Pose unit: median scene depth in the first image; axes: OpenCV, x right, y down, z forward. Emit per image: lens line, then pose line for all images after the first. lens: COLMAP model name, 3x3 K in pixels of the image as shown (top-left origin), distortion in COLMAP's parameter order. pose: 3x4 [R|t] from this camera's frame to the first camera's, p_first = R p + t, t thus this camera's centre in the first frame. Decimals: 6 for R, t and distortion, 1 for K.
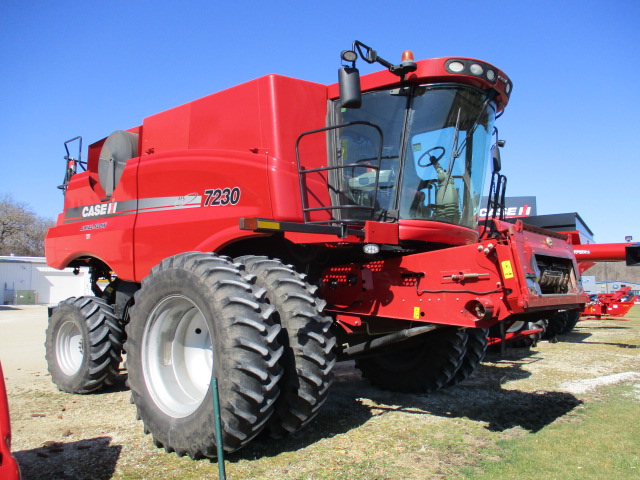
lens RADIAL K [[516.2, 0, 312.7], [0, 516.2, 230.0], [0, 0, 1]] dist [-0.041204, 0.003938]
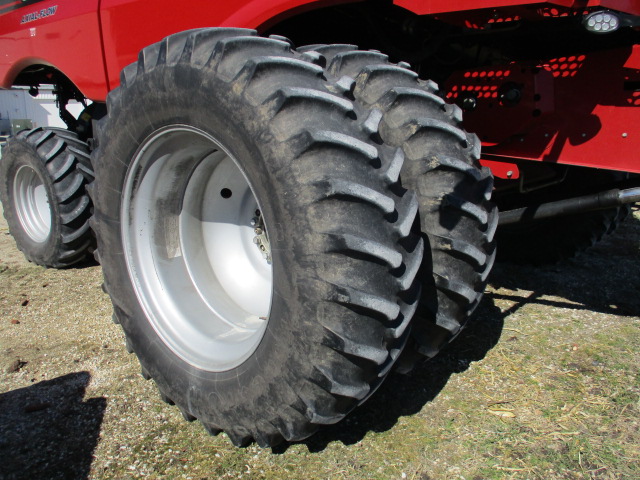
lens RADIAL K [[516.2, 0, 312.7], [0, 516.2, 230.0], [0, 0, 1]] dist [-0.041204, 0.003938]
pose [[0.999914, -0.003067, -0.012767, -0.135854], [0.007093, 0.944417, 0.328673, 0.062104], [0.011049, -0.328736, 0.944357, 0.520897]]
